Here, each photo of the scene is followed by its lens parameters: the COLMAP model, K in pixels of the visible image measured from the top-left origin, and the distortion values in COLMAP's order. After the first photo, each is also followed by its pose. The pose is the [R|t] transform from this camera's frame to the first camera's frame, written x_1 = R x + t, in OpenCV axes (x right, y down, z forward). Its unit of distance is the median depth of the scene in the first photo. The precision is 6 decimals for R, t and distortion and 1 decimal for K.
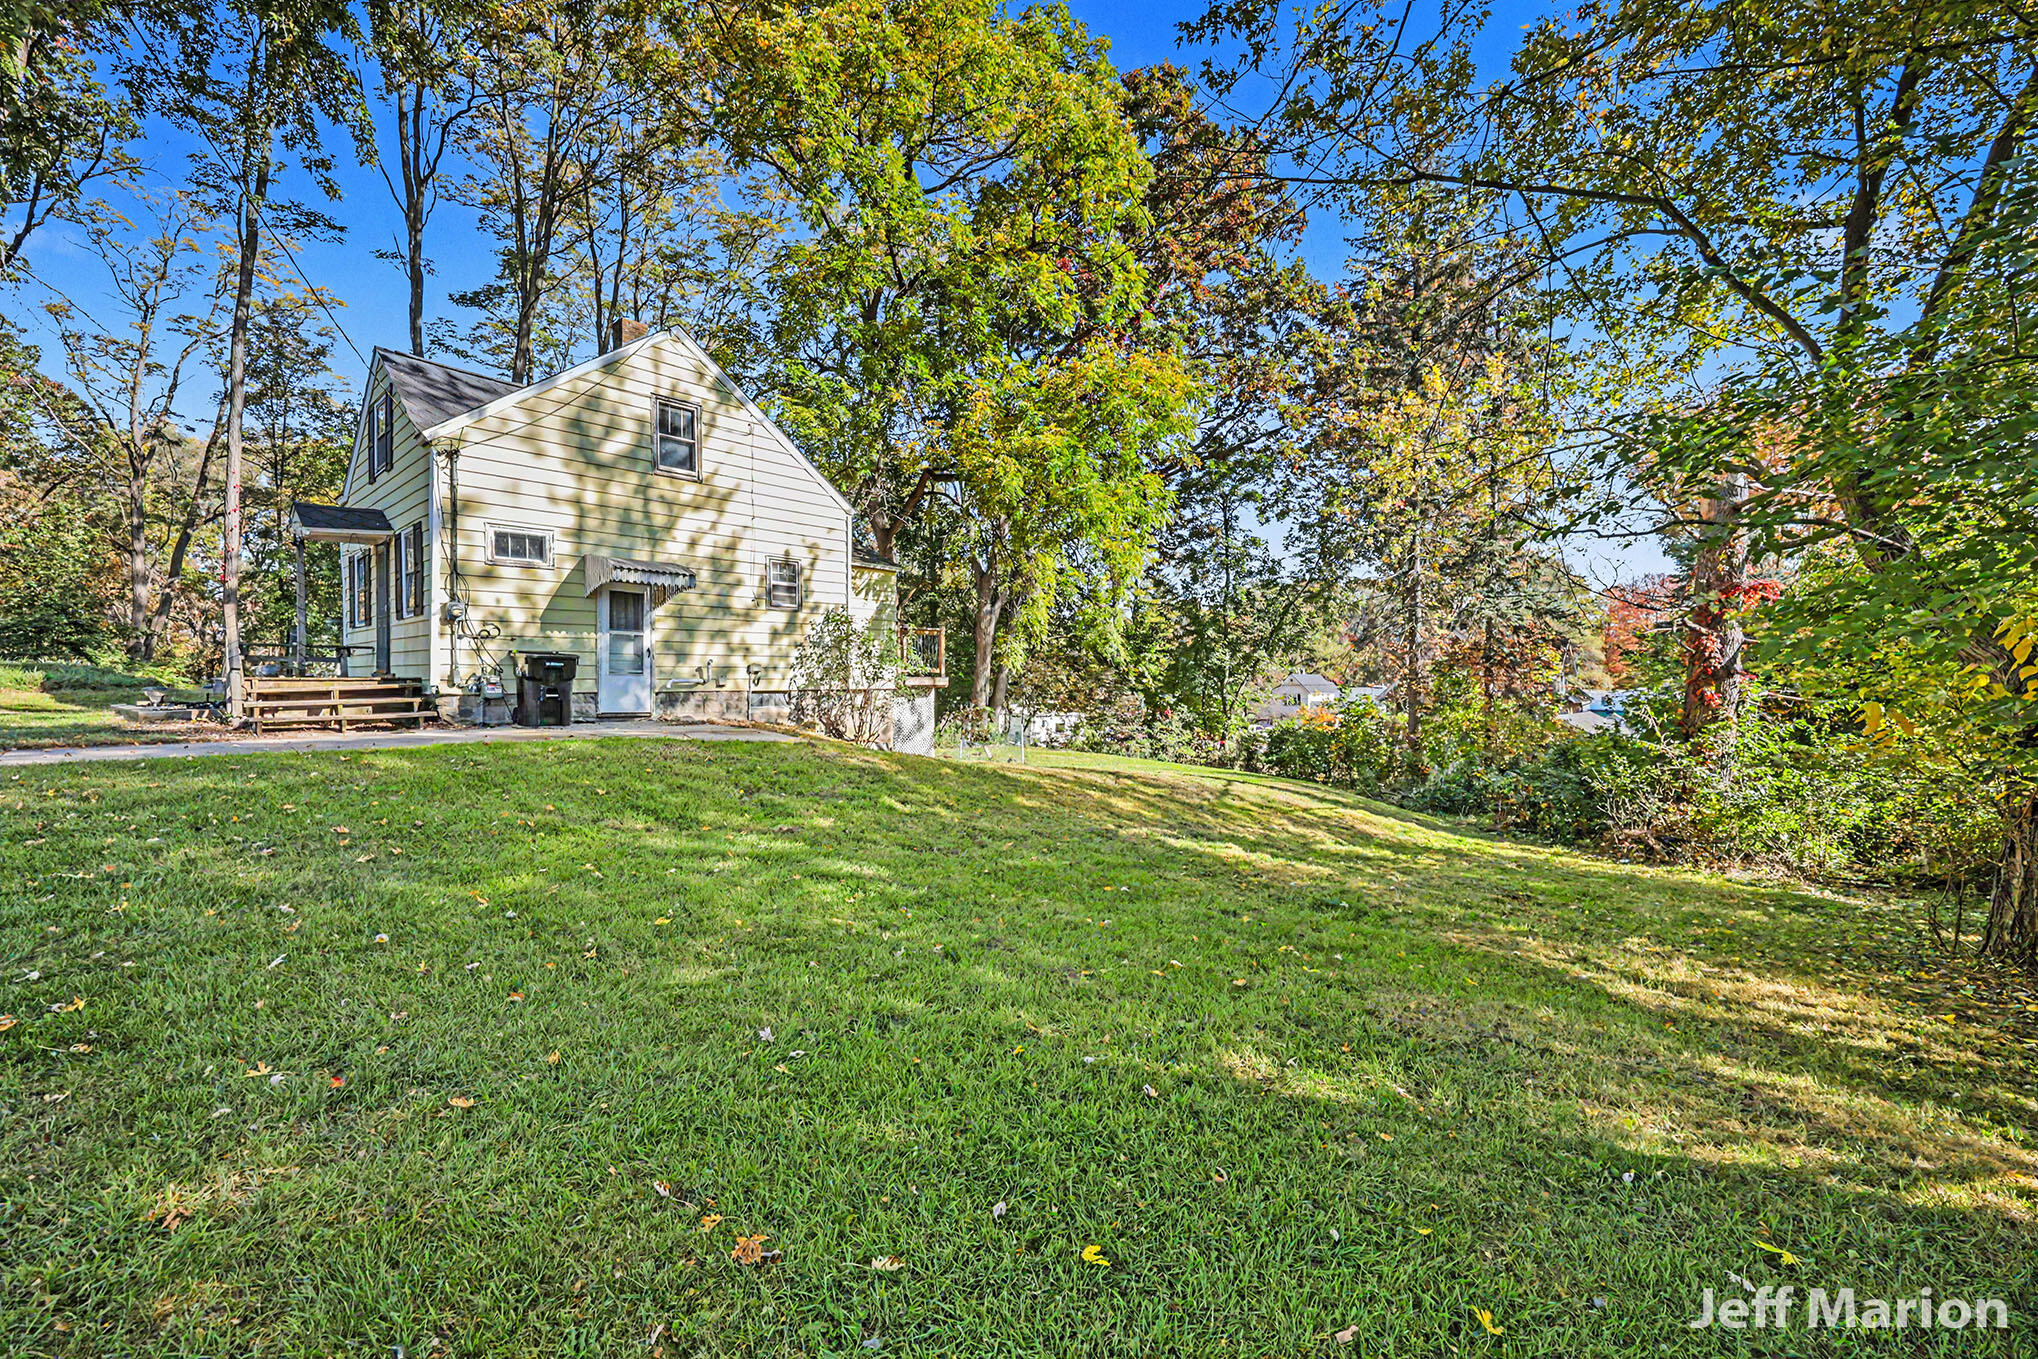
lens RADIAL K [[792.8, 0, 1019.0], [0, 792.8, 679.5], [0, 0, 1]] dist [-0.024981, 0.007804]
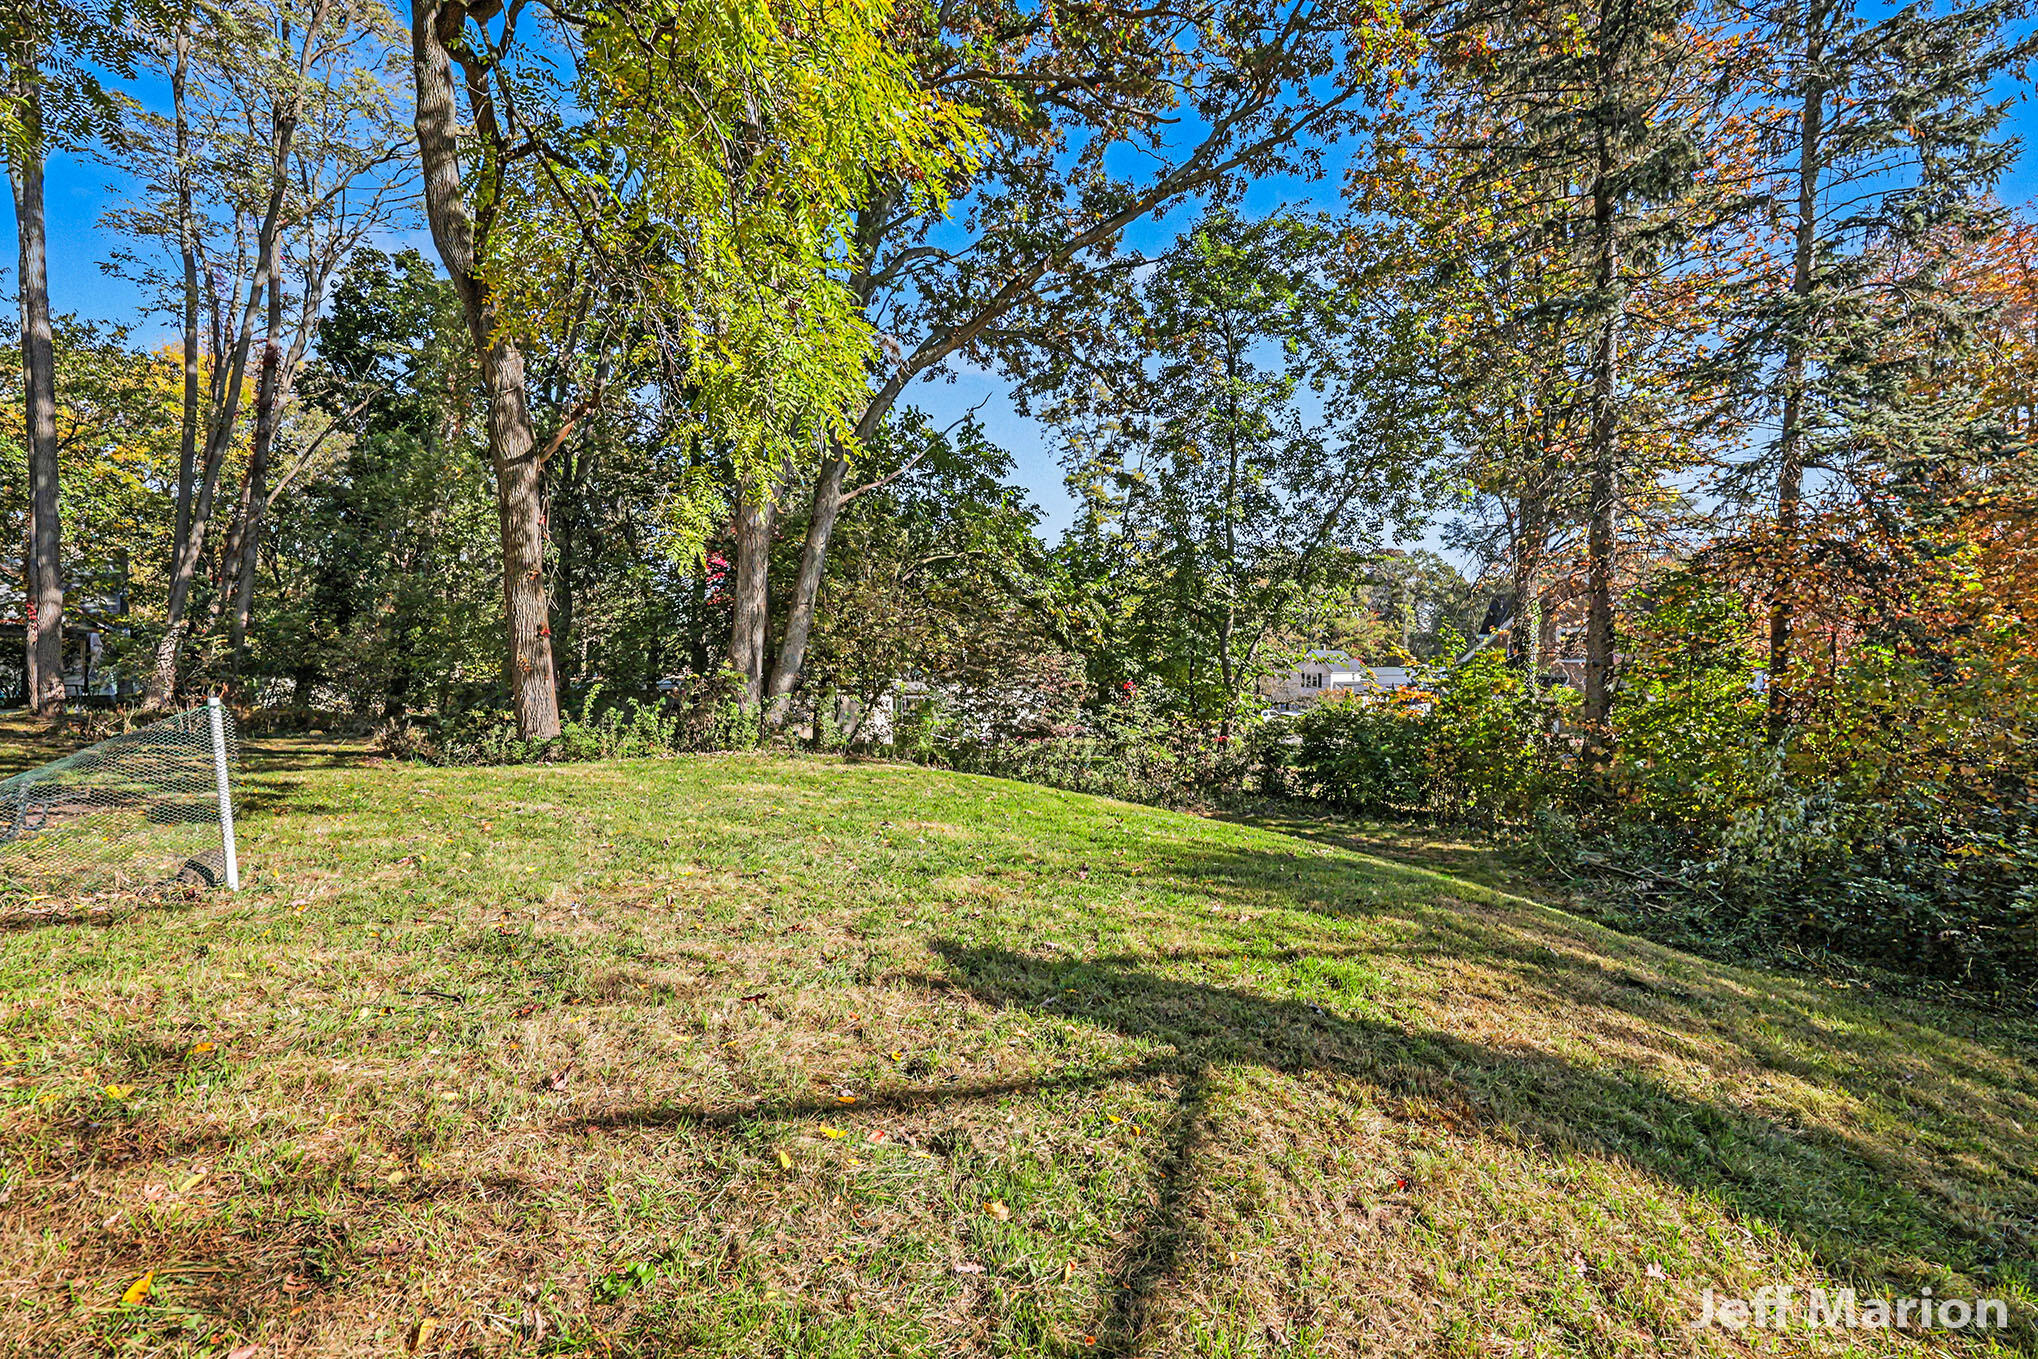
lens RADIAL K [[822.2, 0, 1025.1], [0, 822.2, 674.7], [0, 0, 1]] dist [0.000575, -0.000082]
pose [[0.999980, -0.003221, 0.005528, 0.281792], [0.003147, 0.999906, 0.013308, 0.064058], [-0.005570, -0.013291, 0.999896, 1.034036]]
